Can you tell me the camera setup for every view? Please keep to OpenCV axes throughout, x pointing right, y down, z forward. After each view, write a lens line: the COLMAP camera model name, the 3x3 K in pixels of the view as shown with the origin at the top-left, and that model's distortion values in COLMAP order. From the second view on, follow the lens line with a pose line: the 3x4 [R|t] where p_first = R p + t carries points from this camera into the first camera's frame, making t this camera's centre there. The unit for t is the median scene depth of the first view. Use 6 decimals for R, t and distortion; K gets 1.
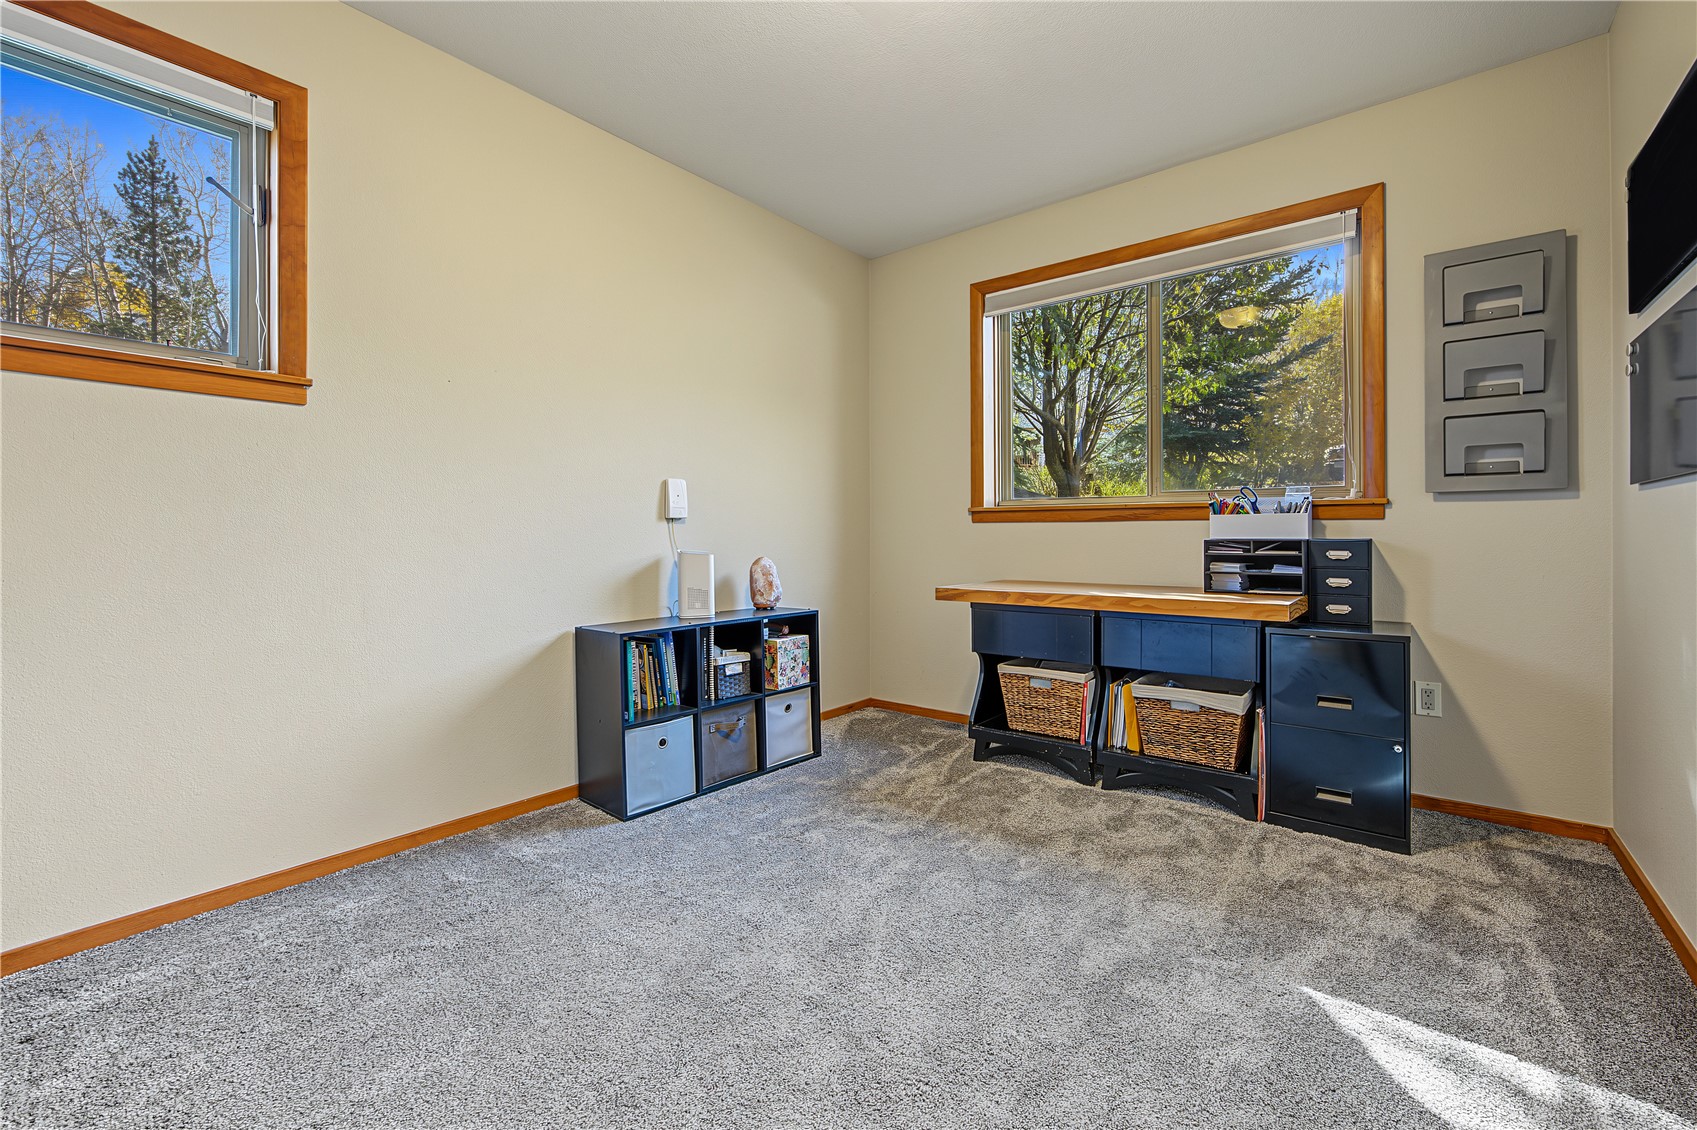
lens RADIAL K [[668.7, 0, 854.9], [0, 668.7, 552.7], [0, 0, 1]] dist [-0.021702, 0.010907]
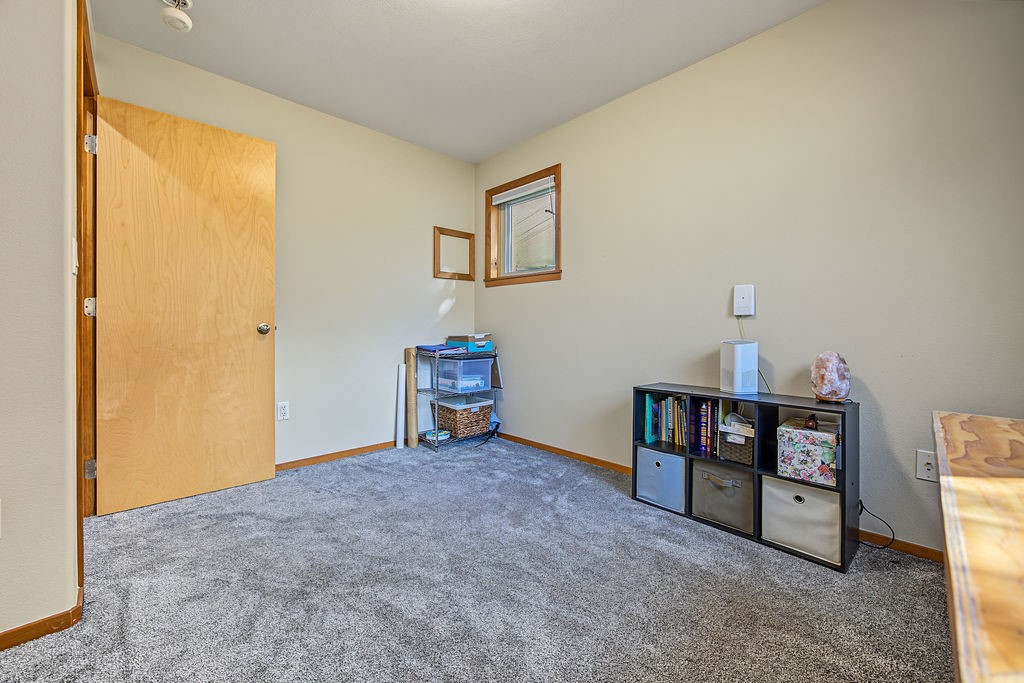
lens RADIAL K [[403.5, 0, 515.9], [0, 403.5, 334.1], [0, 0, 1]] dist [-0.021702, 0.010907]
pose [[-0.073419, 0.018533, -0.997129, 0.569510], [-0.030298, 0.999324, 0.020804, -0.019340], [0.996841, 0.031739, -0.072808, 0.646546]]
